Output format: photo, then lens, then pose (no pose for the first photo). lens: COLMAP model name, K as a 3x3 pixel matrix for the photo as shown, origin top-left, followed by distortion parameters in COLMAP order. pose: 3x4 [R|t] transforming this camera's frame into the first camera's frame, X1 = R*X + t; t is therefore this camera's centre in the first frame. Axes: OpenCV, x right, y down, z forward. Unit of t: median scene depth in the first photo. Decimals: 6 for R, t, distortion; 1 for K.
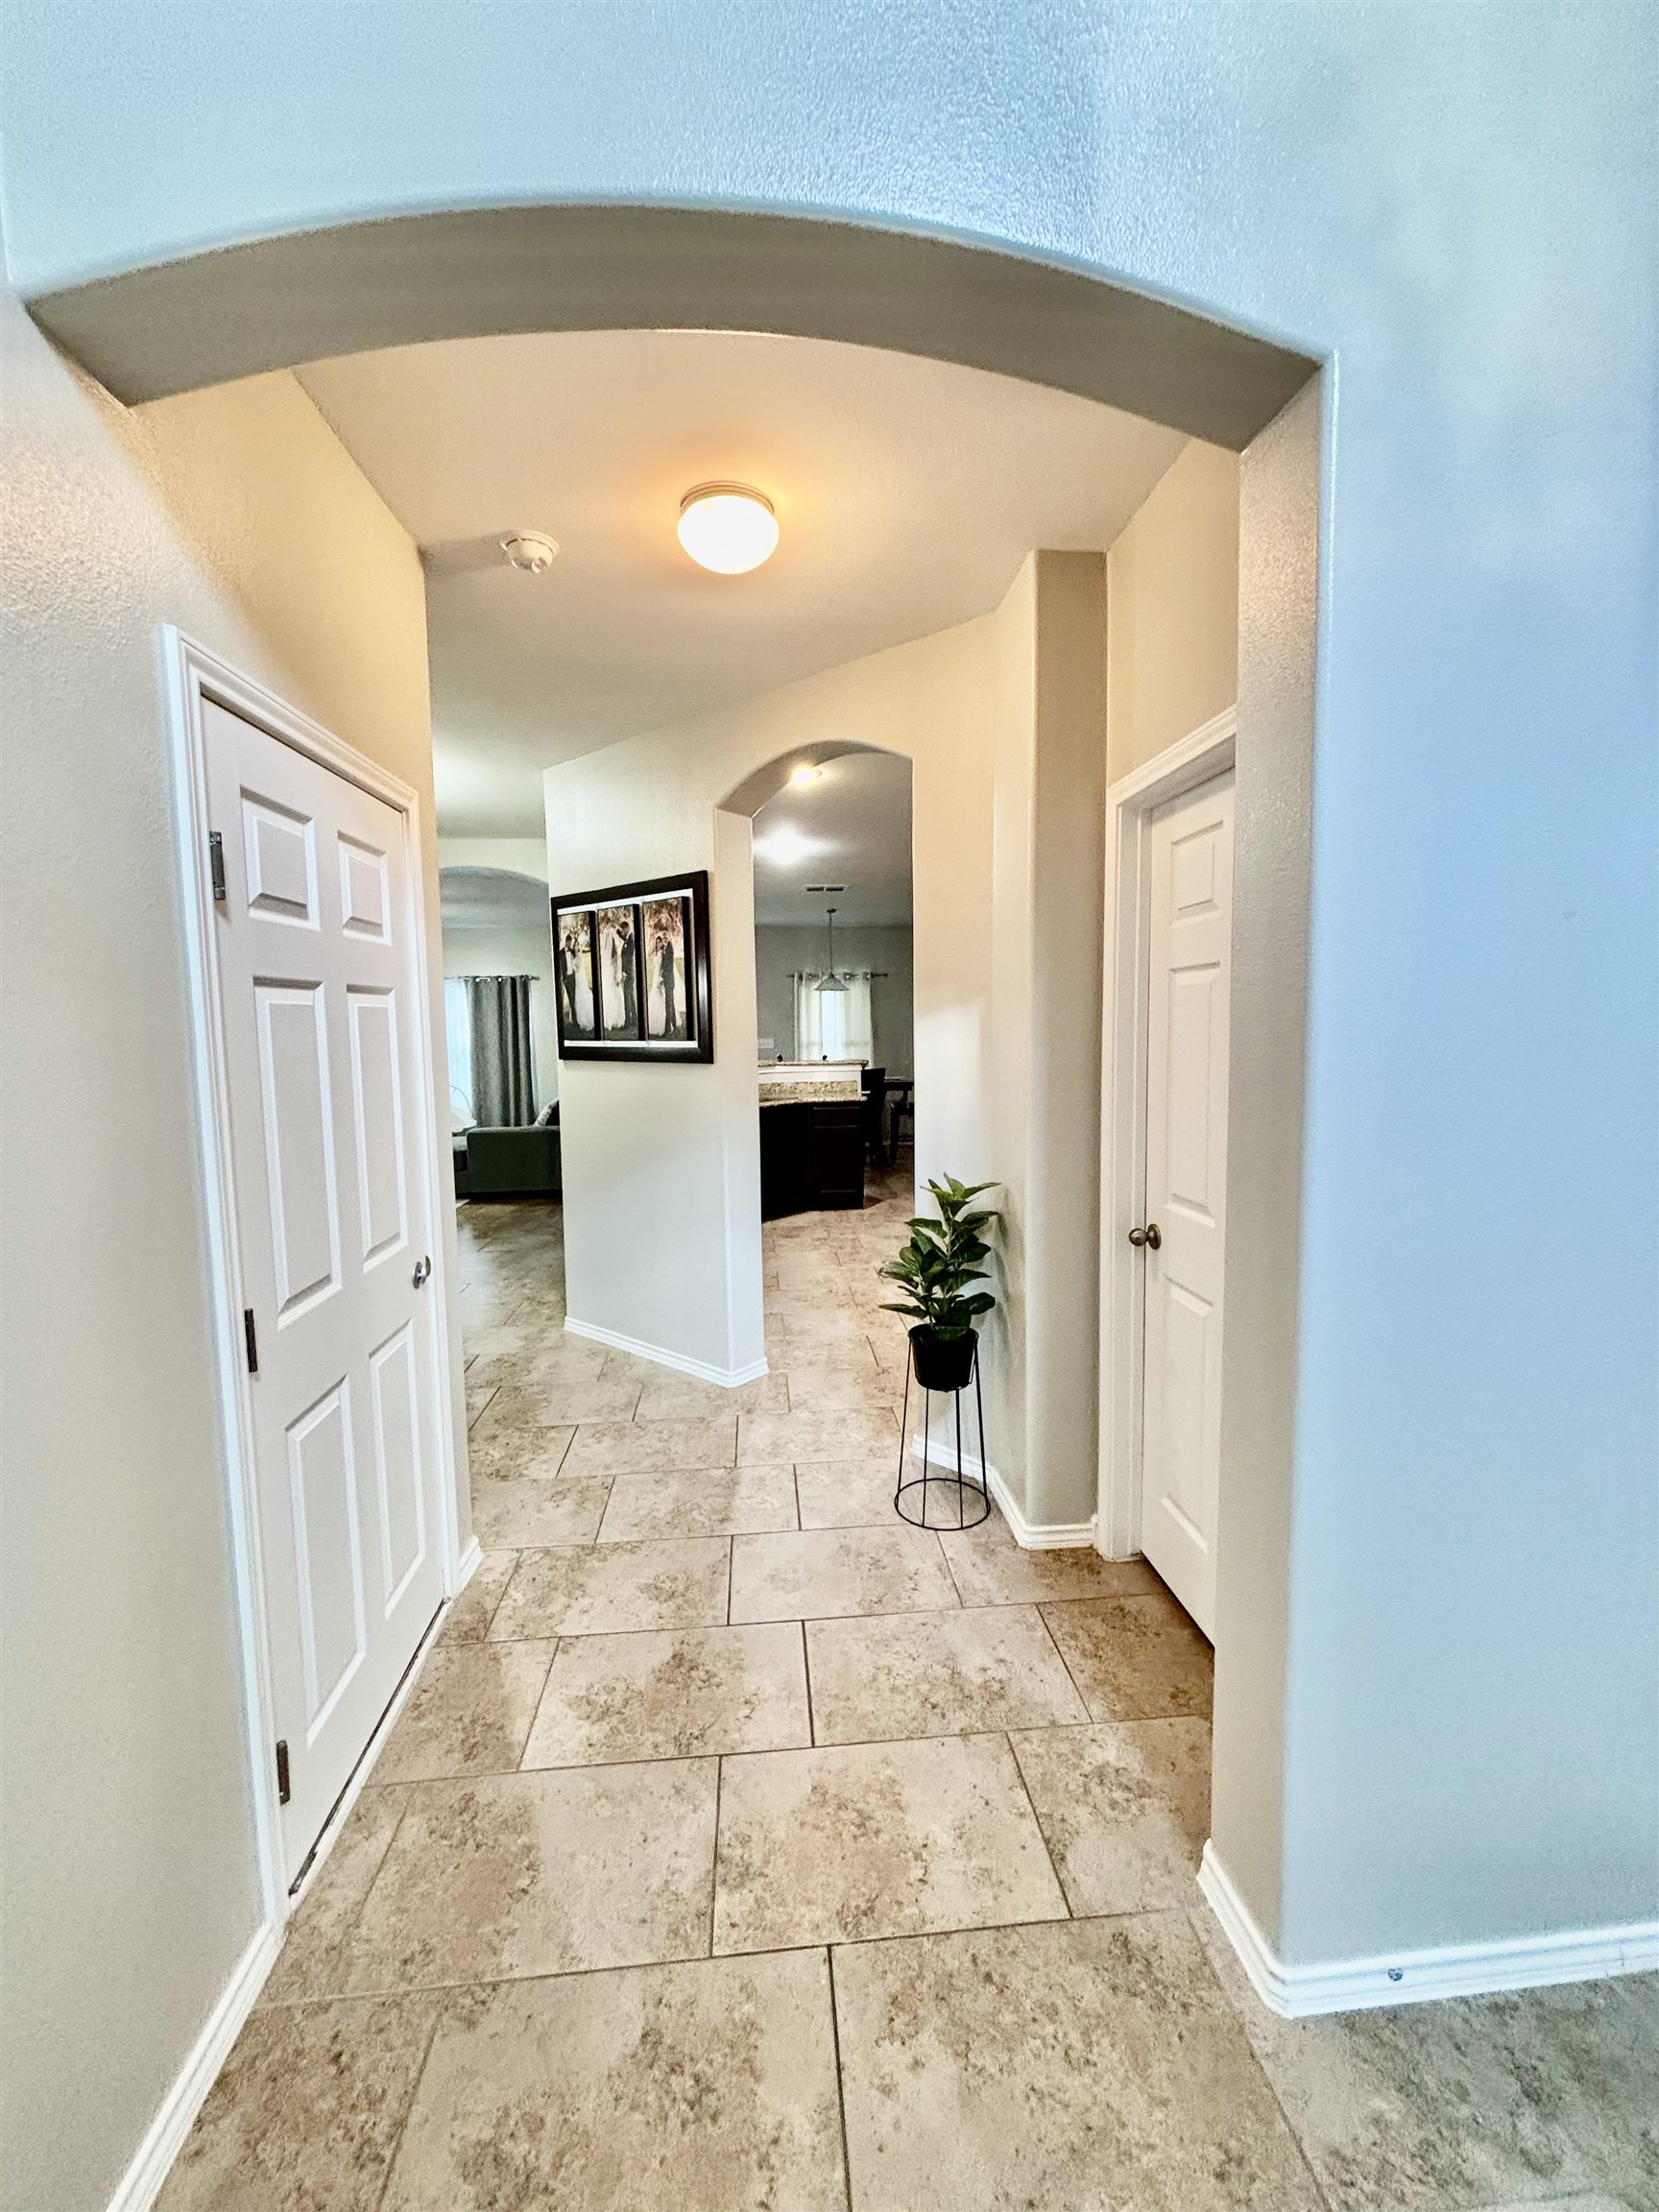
lens RADIAL K [[895.6, 0, 831.3], [0, 895.6, 1104.2], [0, 0, 1]] dist [-0.000276, -0.000056]
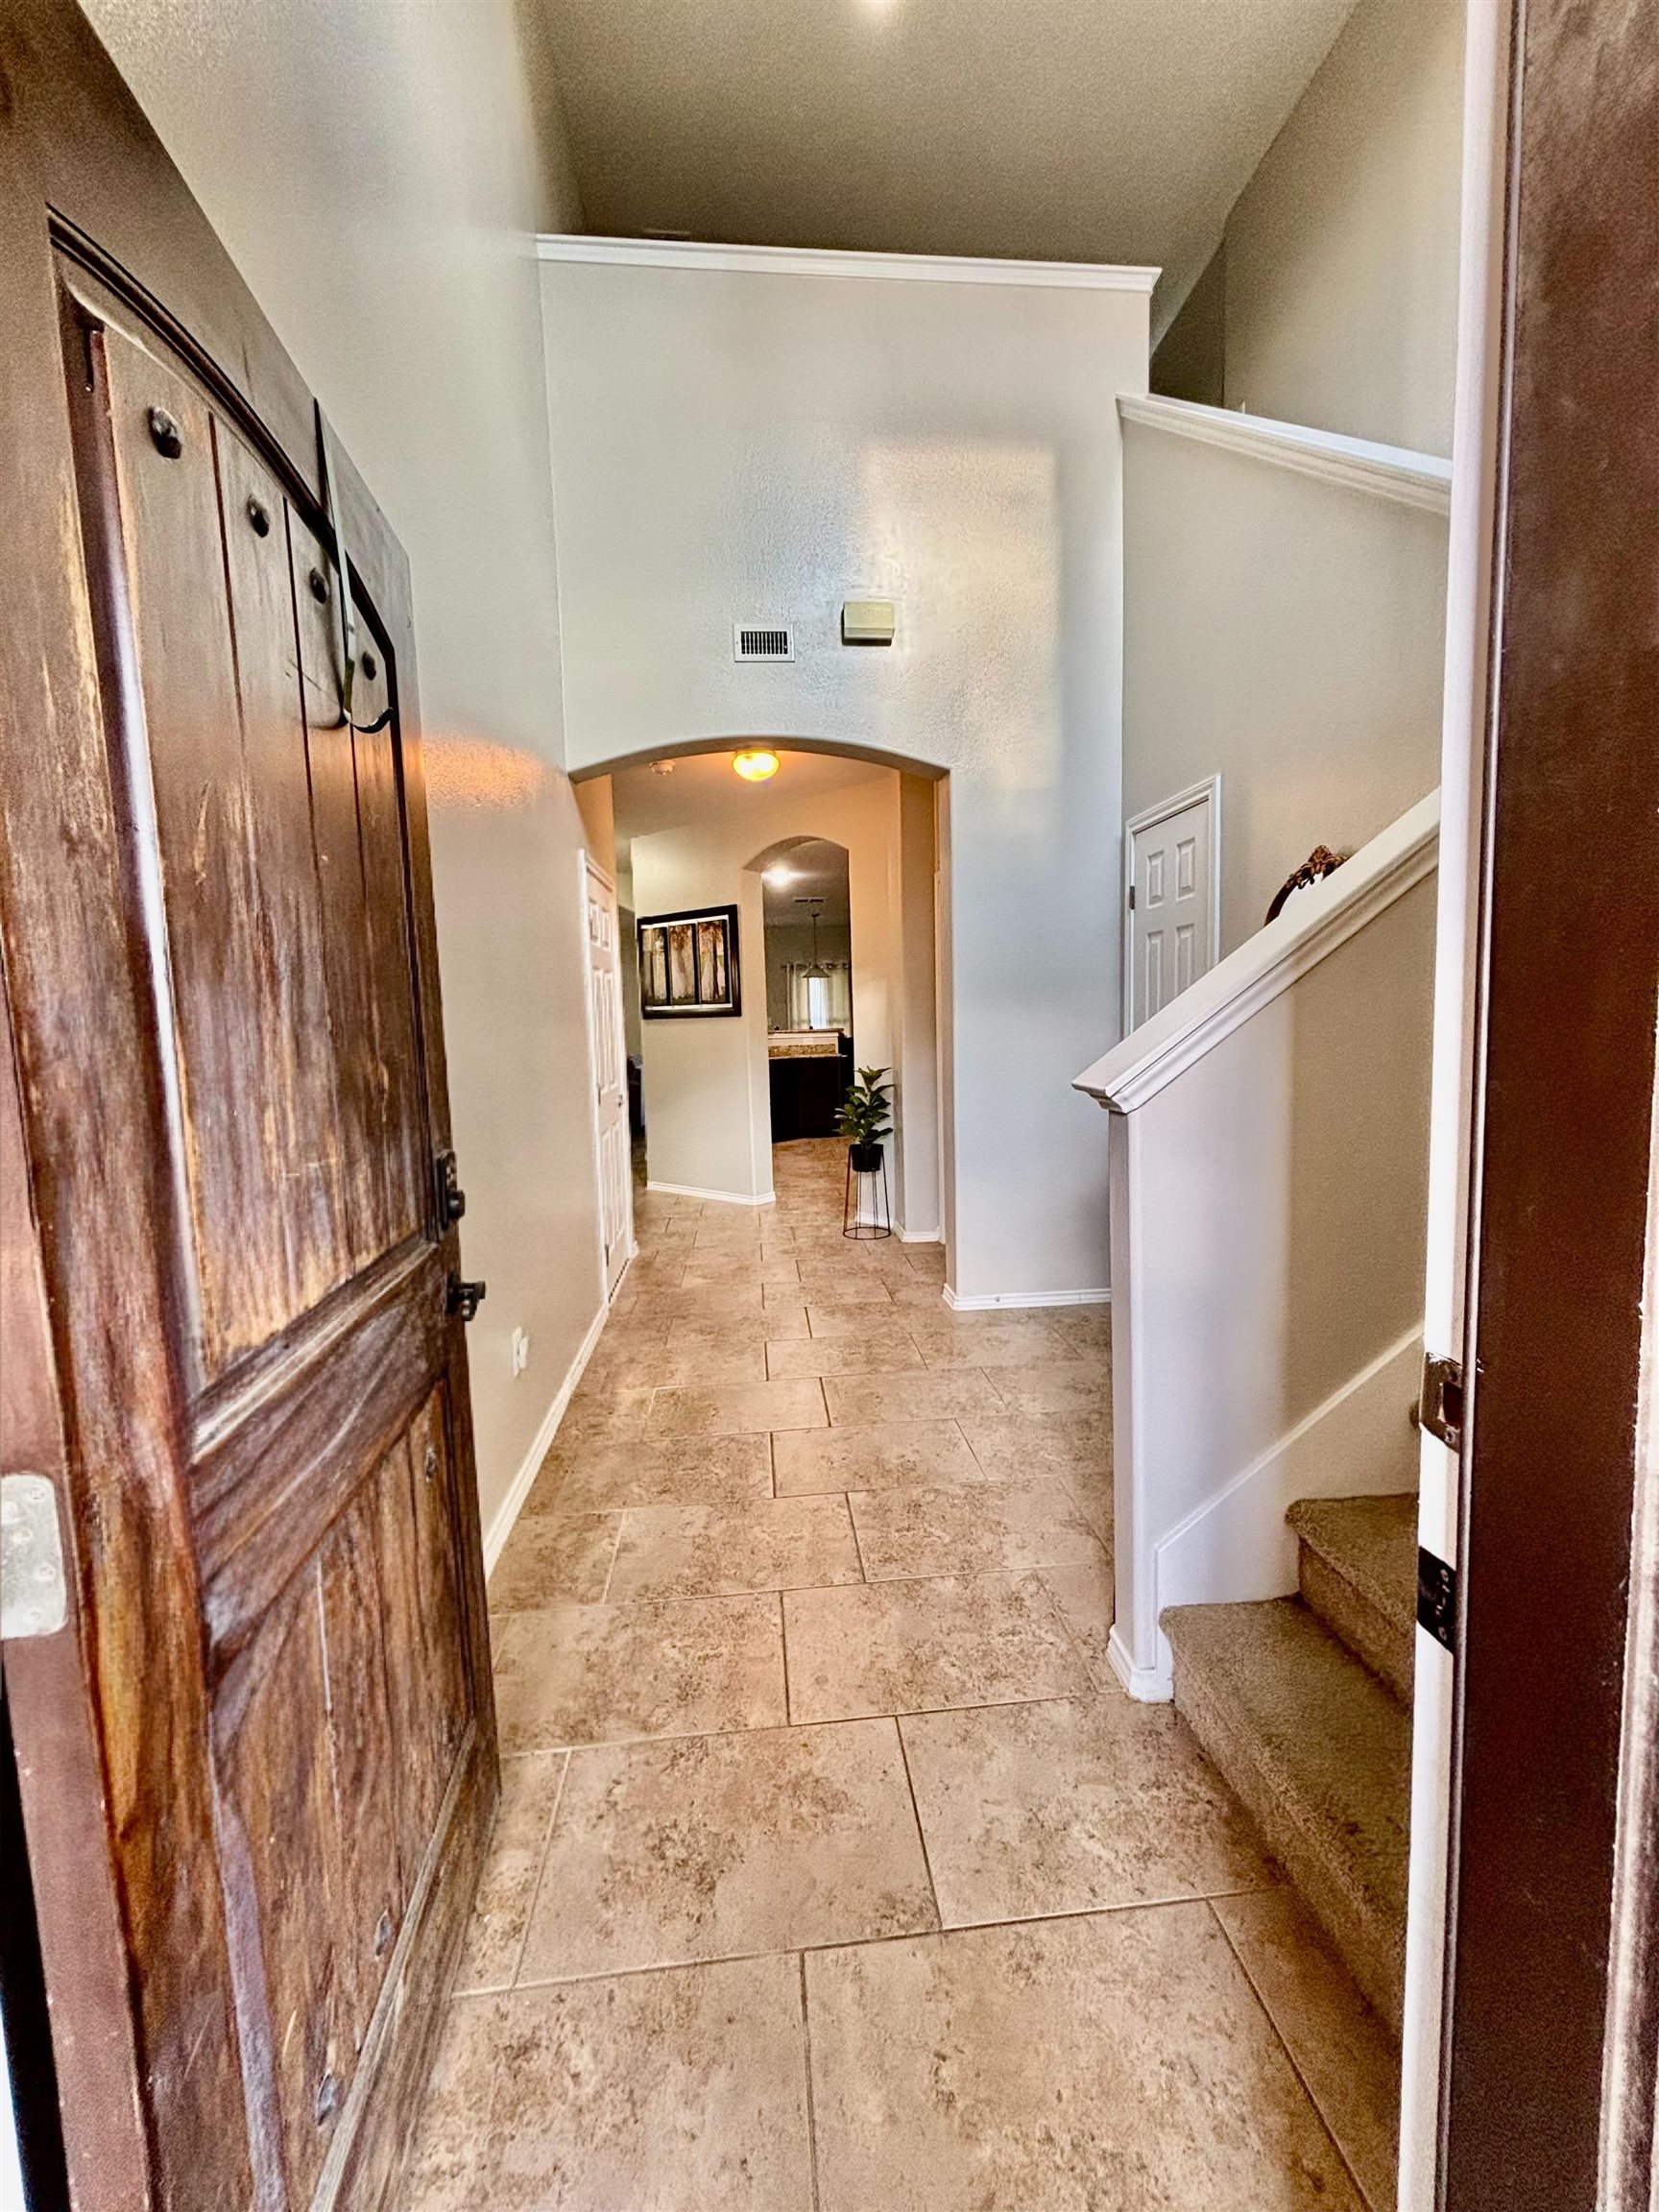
lens RADIAL K [[895.6, 0, 835.3], [0, 895.6, 1100.9], [0, 0, 1]] dist [-0.000276, -0.000056]
pose [[0.999835, -0.014737, 0.010623, 0.028310], [0.014688, 0.999881, 0.004661, 0.110857], [-0.010690, -0.004504, 0.999933, -0.717447]]
